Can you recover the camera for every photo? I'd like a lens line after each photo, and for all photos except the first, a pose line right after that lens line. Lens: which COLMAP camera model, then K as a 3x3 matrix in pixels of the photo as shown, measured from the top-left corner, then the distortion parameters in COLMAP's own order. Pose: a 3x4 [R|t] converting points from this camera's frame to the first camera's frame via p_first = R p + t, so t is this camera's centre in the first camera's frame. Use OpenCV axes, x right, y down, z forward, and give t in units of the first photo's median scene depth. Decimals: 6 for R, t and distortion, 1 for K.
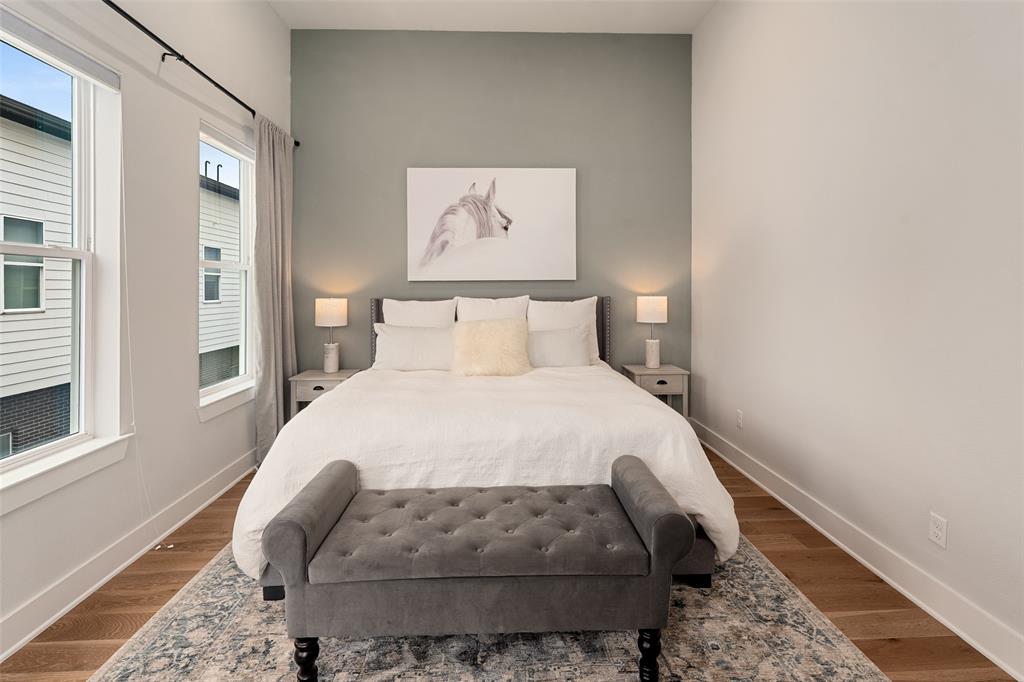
lens RADIAL K [[460.2, 0, 517.6], [0, 460.2, 291.4], [0, 0, 1]] dist [0.000167, -0.000518]
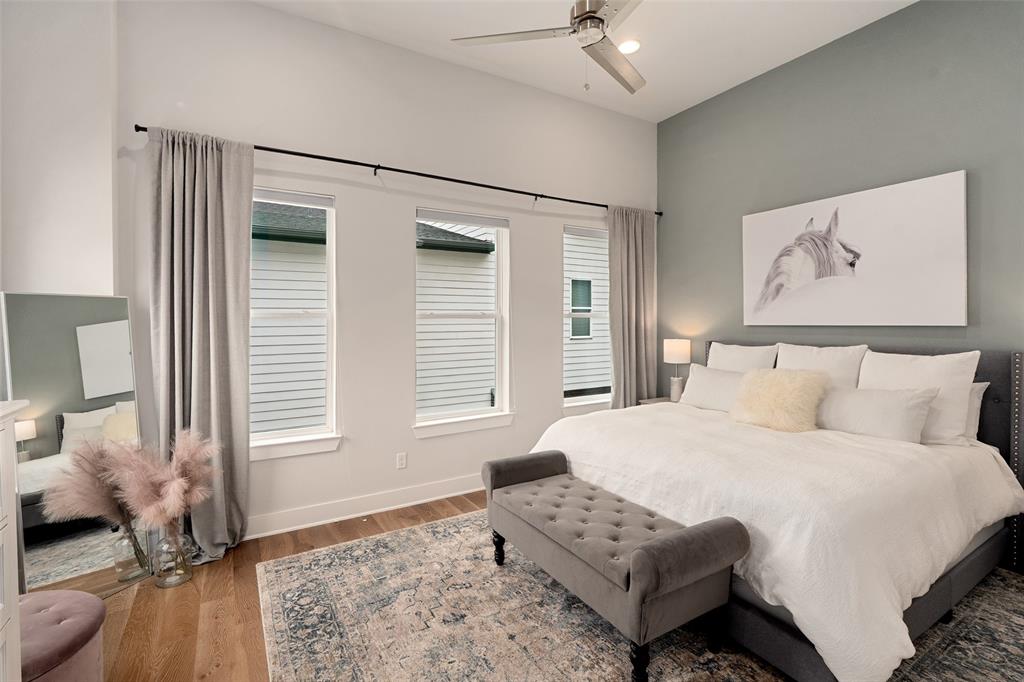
lens RADIAL K [[460.2, 0, 530.2], [0, 460.2, 323.8], [0, 0, 1]] dist [0.000167, -0.000518]
pose [[0.518589, 0.008880, -0.854977, 0.396311], [-0.005915, 0.999959, 0.006798, -0.030212], [0.855003, 0.001532, 0.518621, 0.053498]]
